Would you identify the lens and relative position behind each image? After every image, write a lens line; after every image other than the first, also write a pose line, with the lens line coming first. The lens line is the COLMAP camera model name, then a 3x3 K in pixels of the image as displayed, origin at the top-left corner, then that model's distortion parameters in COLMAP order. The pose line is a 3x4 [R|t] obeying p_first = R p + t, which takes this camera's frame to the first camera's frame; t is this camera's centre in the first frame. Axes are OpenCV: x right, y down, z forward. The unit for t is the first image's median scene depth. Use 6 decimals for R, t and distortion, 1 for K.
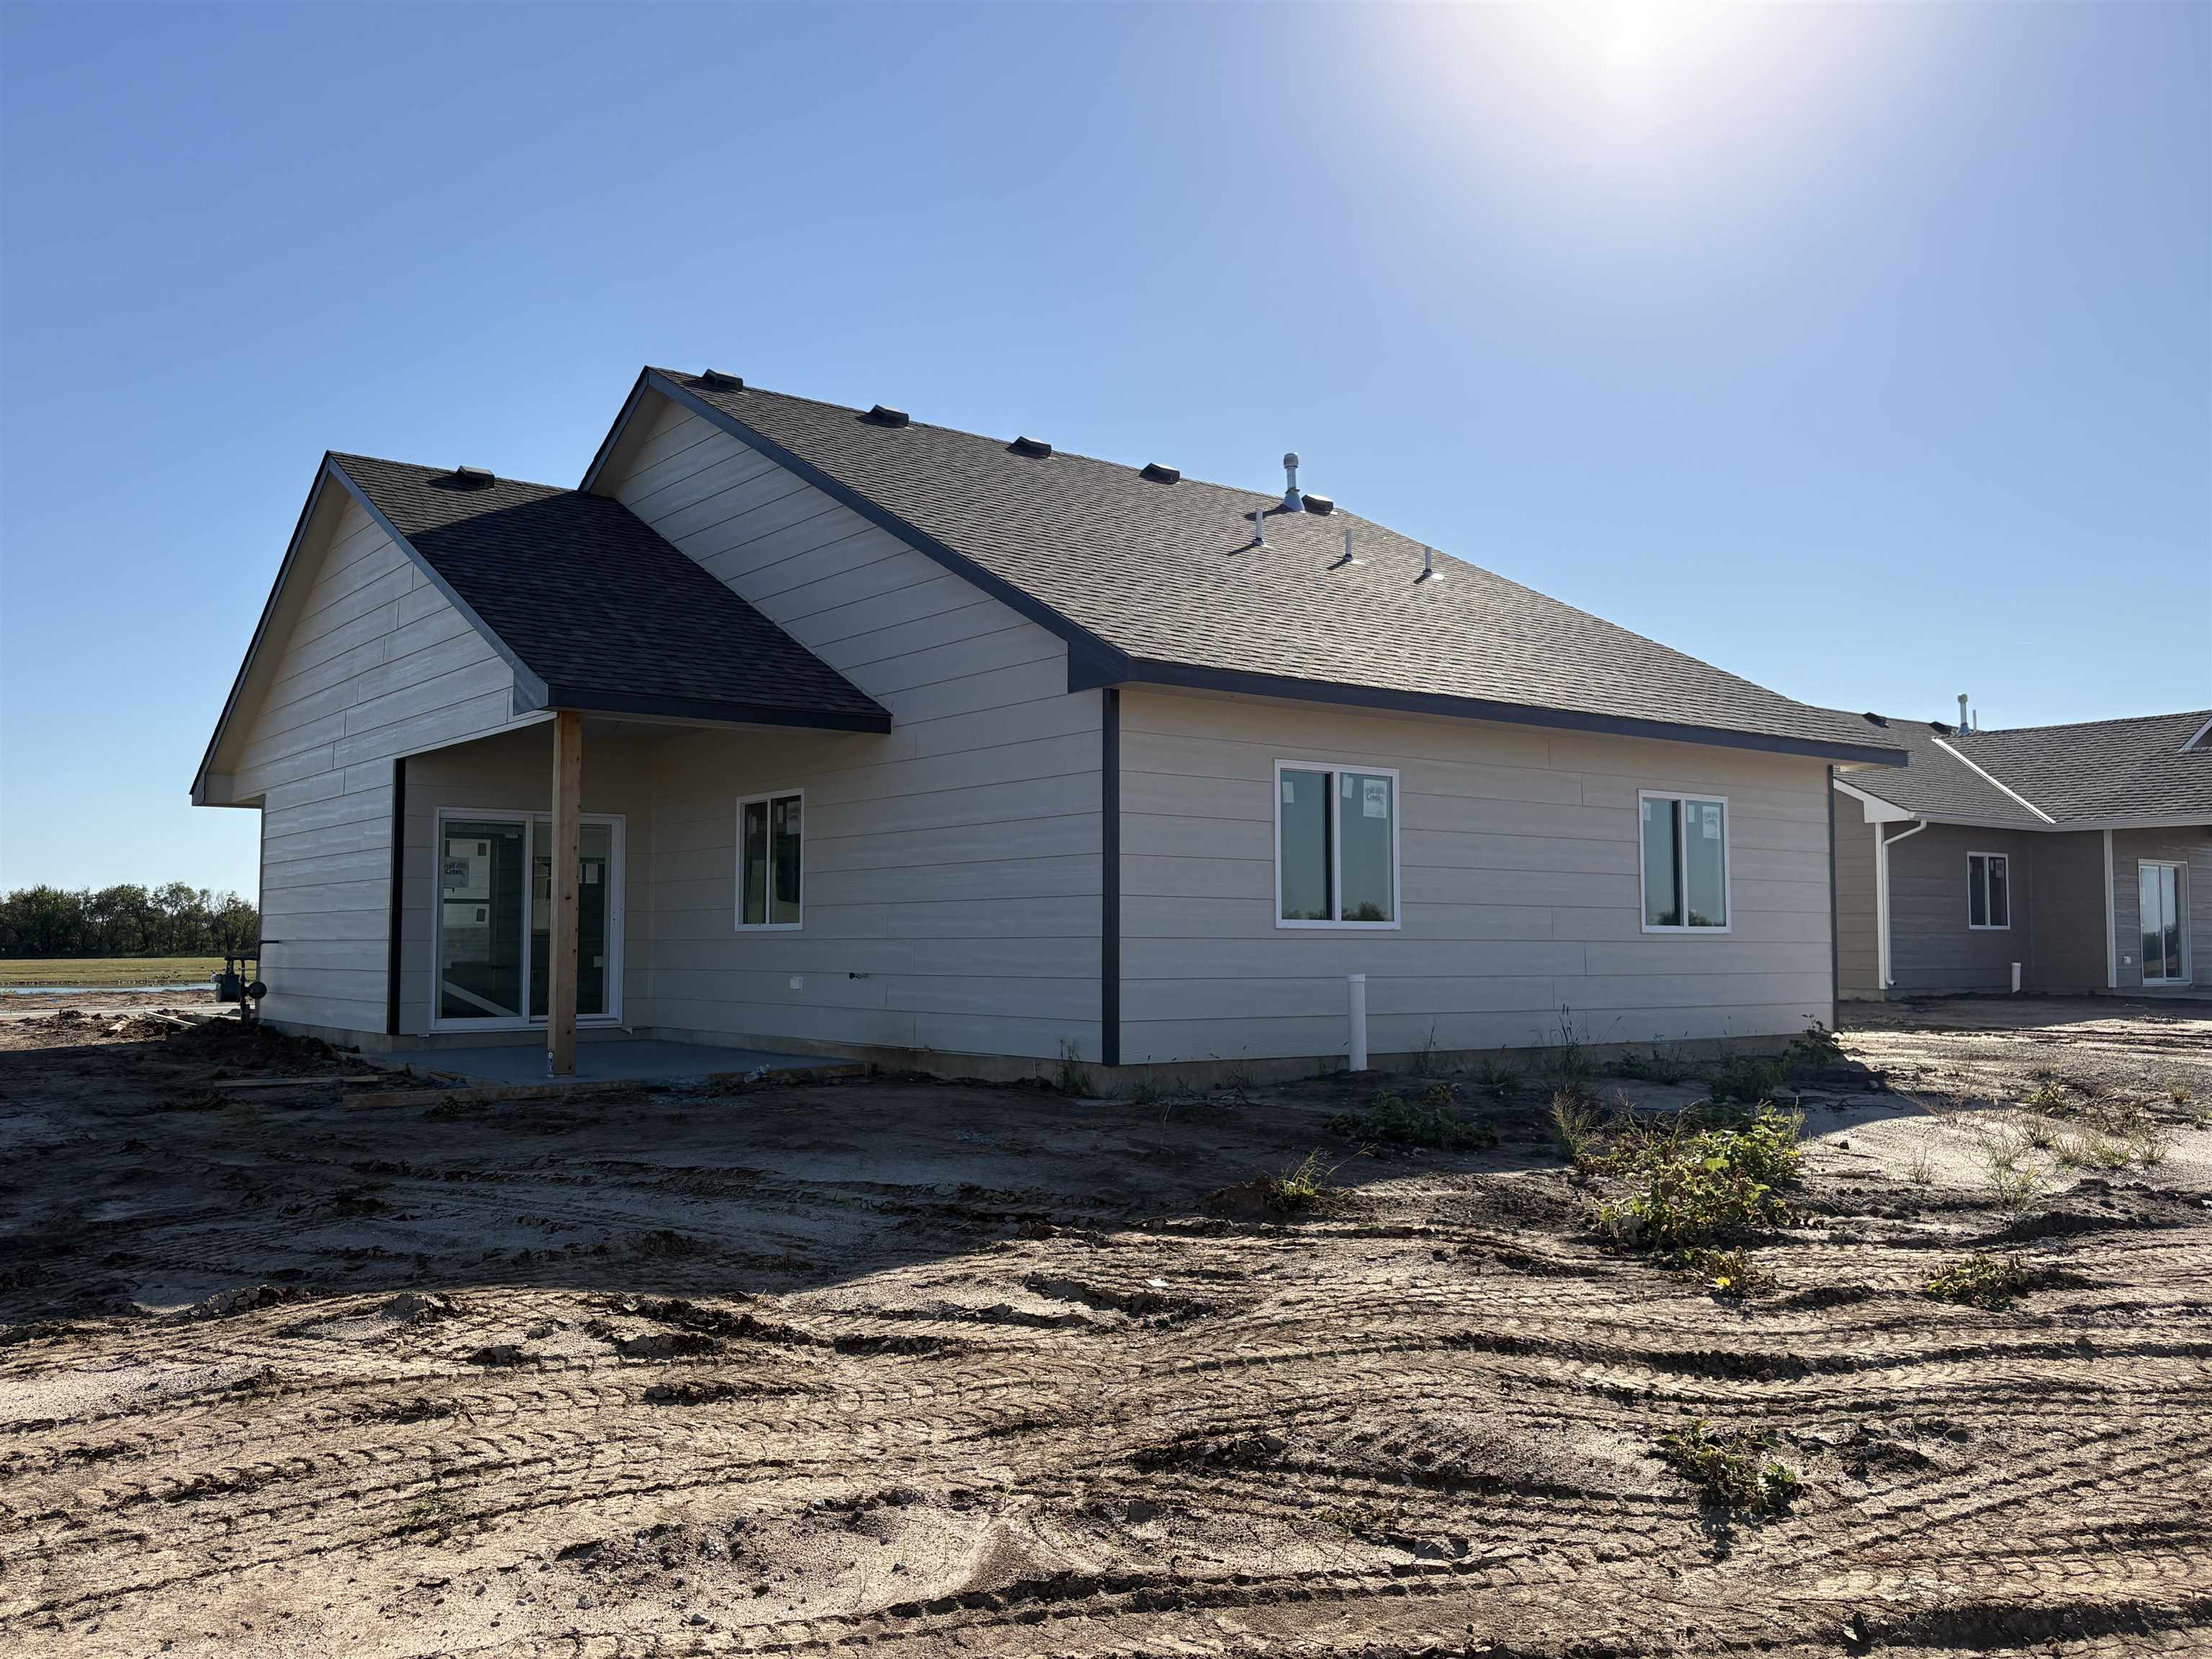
lens RADIAL K [[1835.4, 0, 1104.5], [0, 1835.4, 824.2], [0, 0, 1]] dist [0.050760, -0.037322]
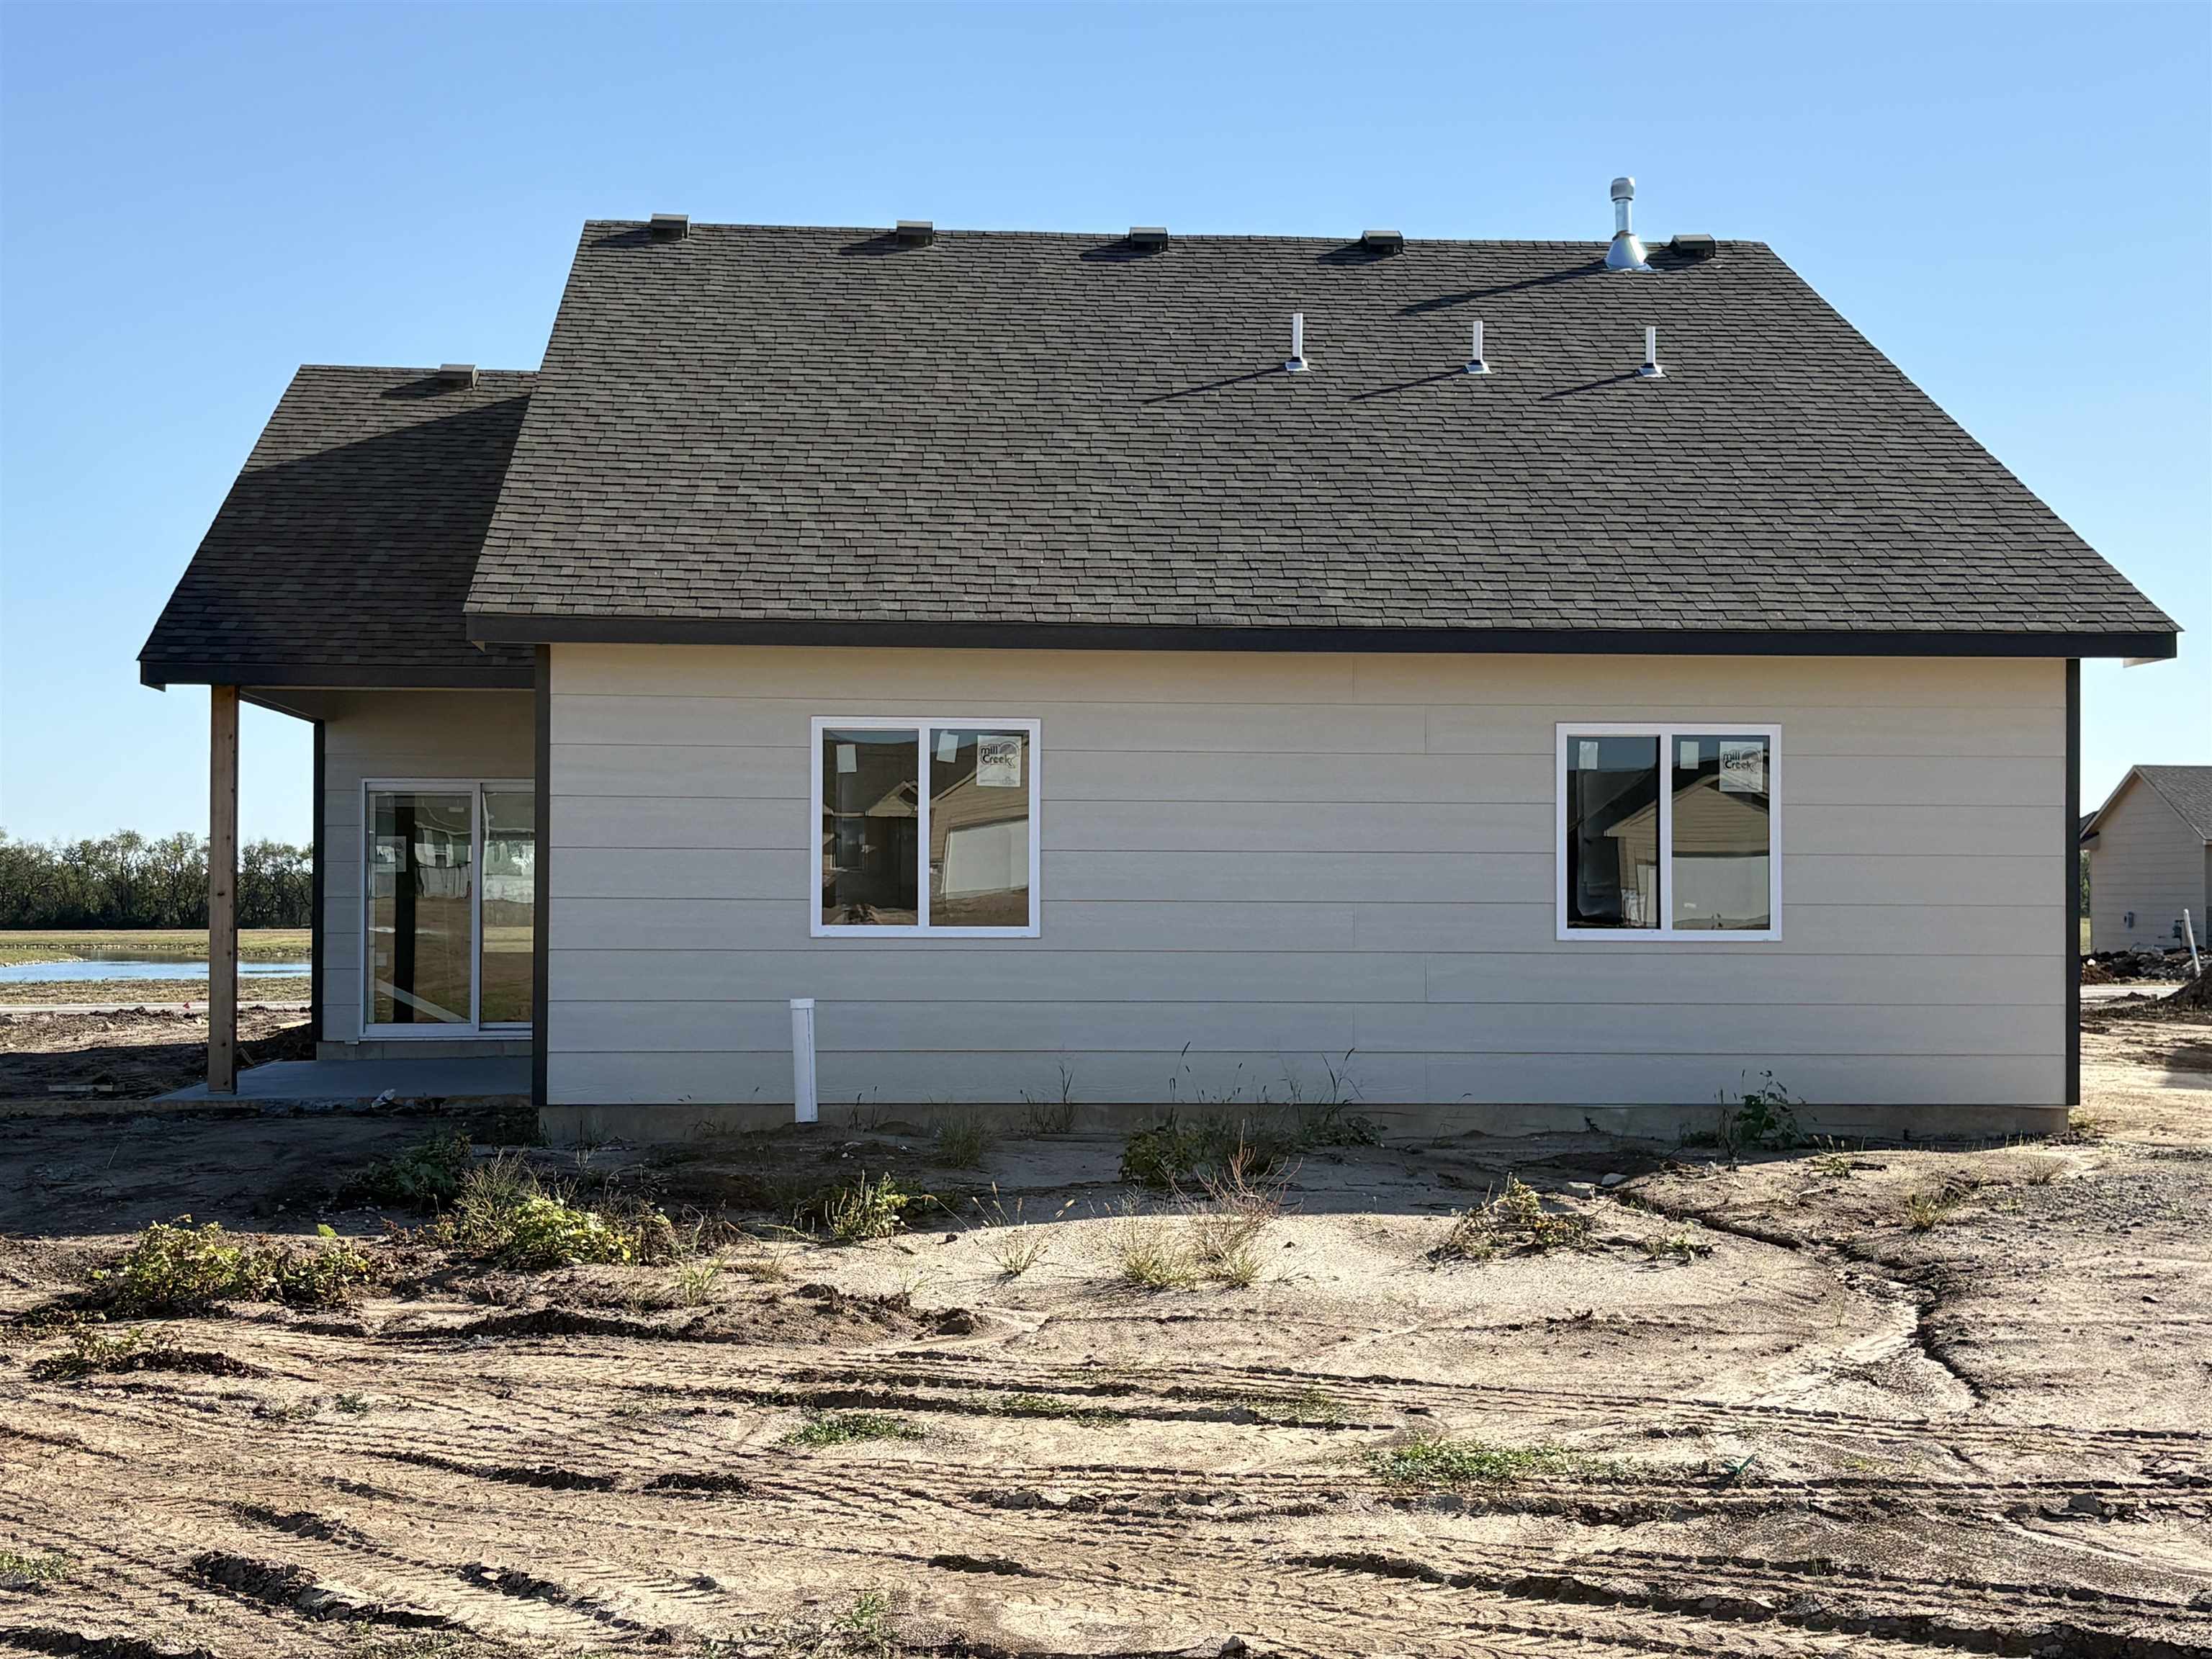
lens RADIAL K [[3043.1, 0, 1105.1], [0, 3043.1, 835.1], [0, 0, 1]] dist [0.030538, 0.000000]
pose [[0.841509, -0.009928, -0.540151, 0.841139], [0.034326, 0.998793, 0.035119, -0.025364], [0.539151, -0.048095, 0.840835, -0.006300]]
